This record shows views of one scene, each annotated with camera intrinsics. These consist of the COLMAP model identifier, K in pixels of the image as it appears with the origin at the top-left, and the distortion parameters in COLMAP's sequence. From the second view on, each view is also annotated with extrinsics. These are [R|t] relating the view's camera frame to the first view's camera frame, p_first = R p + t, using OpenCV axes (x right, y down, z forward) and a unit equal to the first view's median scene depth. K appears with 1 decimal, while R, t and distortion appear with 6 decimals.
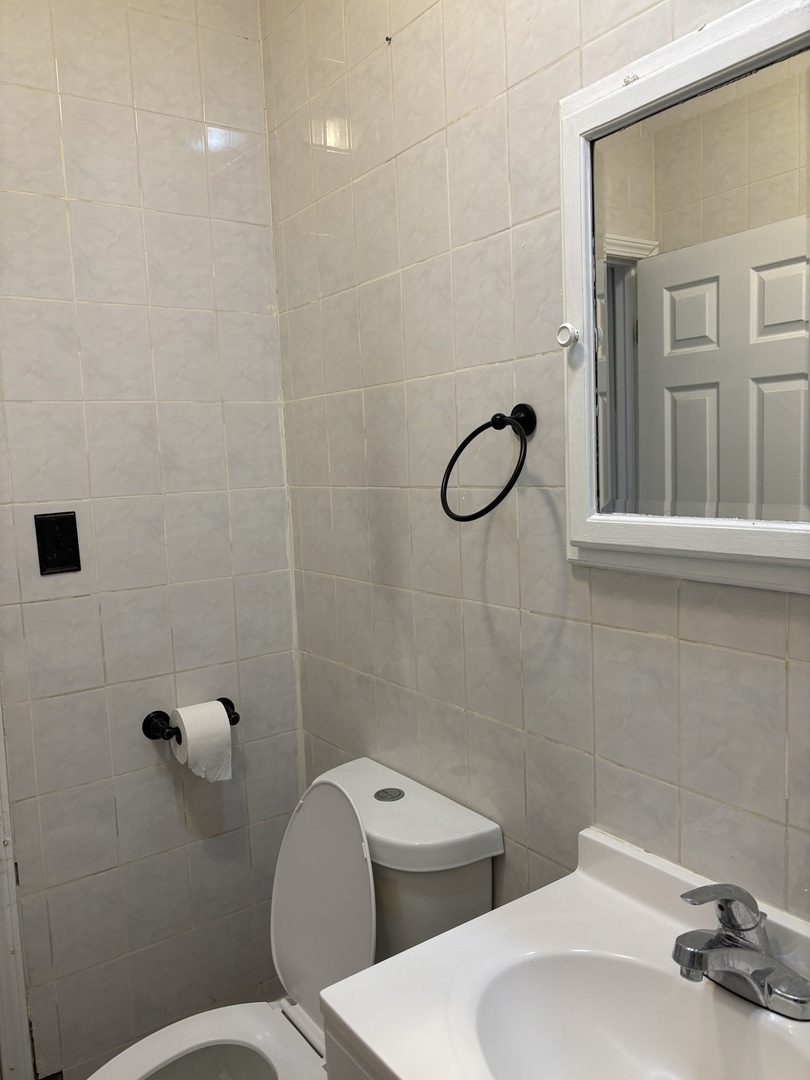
lens RADIAL K [[808.2, 0, 405.6], [0, 808.2, 537.2], [0, 0, 1]] dist [0.034665, -0.049902]
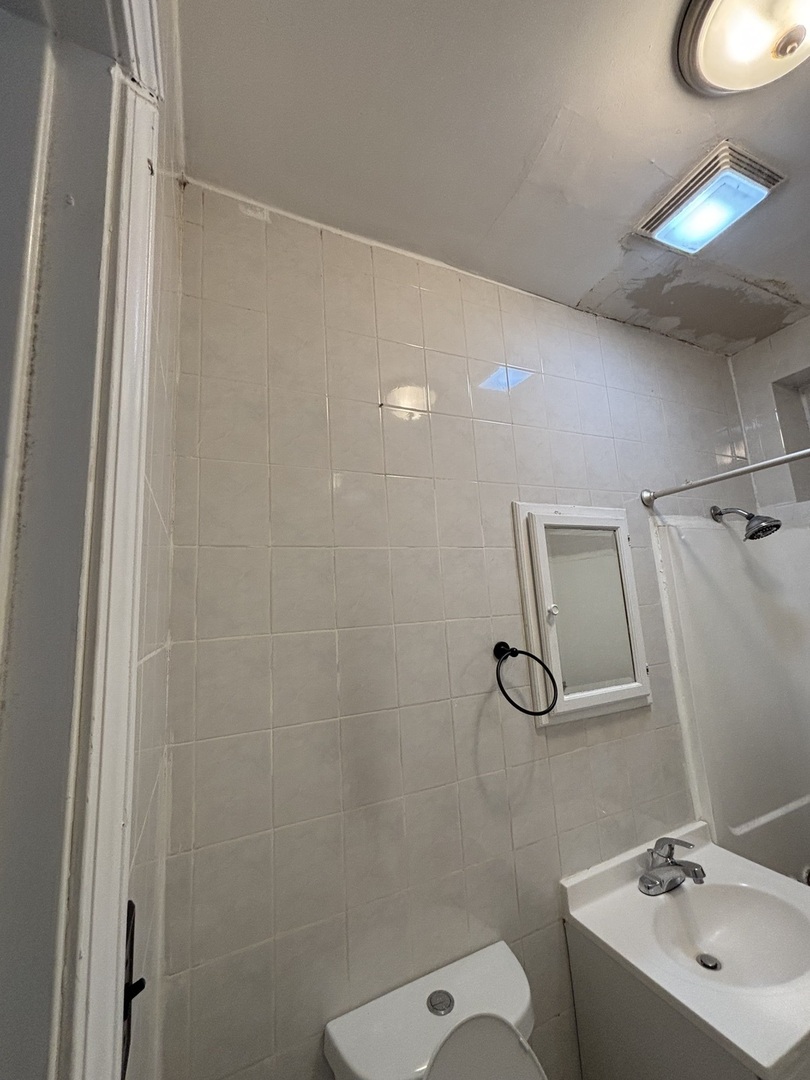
lens RADIAL K [[431.6, 0, 405.0], [0, 431.6, 540.0], [0, 0, 1]] dist [-0.001623, -0.000028]
pose [[0.189809, 0.190630, 0.963137, -0.835906], [0.150629, 0.963703, -0.220427, -0.197059], [-0.970198, 0.186915, 0.154205, 0.978859]]
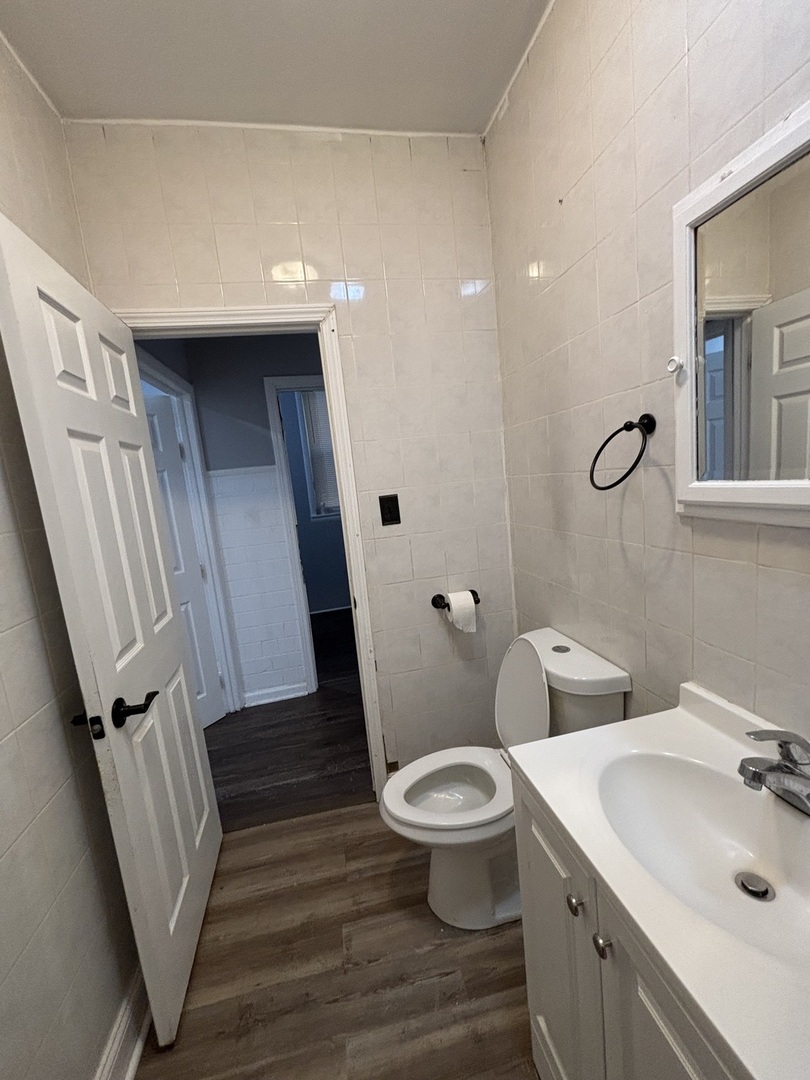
lens RADIAL K [[432.1, 0, 405.2], [0, 432.1, 537.8], [0, 0, 1]] dist [-0.008452, 0.000404]
pose [[0.916470, 0.008284, -0.400018, 0.050149], [0.019300, 0.997707, 0.064878, 0.011361], [0.399638, -0.067179, 0.914208, 0.031353]]
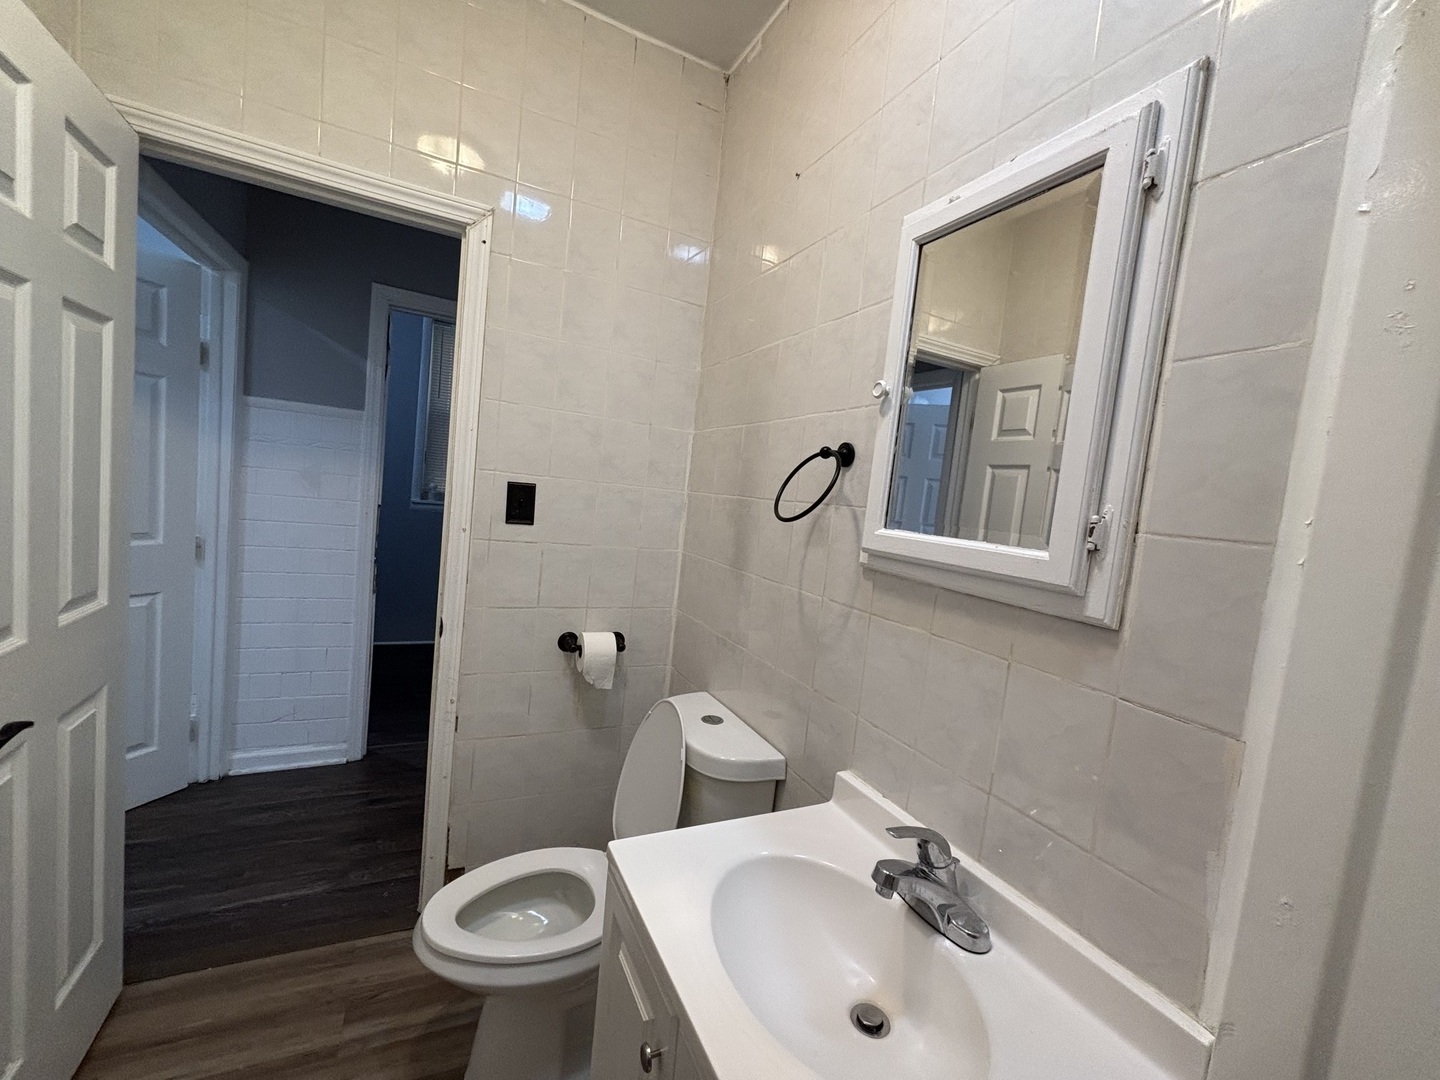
lens RADIAL K [[575.4, 0, 719.1], [0, 575.4, 538.6], [0, 0, 1]] dist [-0.001623, -0.000028]
pose [[0.976826, 0.155646, -0.146921, 0.099547], [-0.159780, 0.987011, -0.016696, 0.037863], [0.142414, 0.039784, 0.989007, 0.044805]]
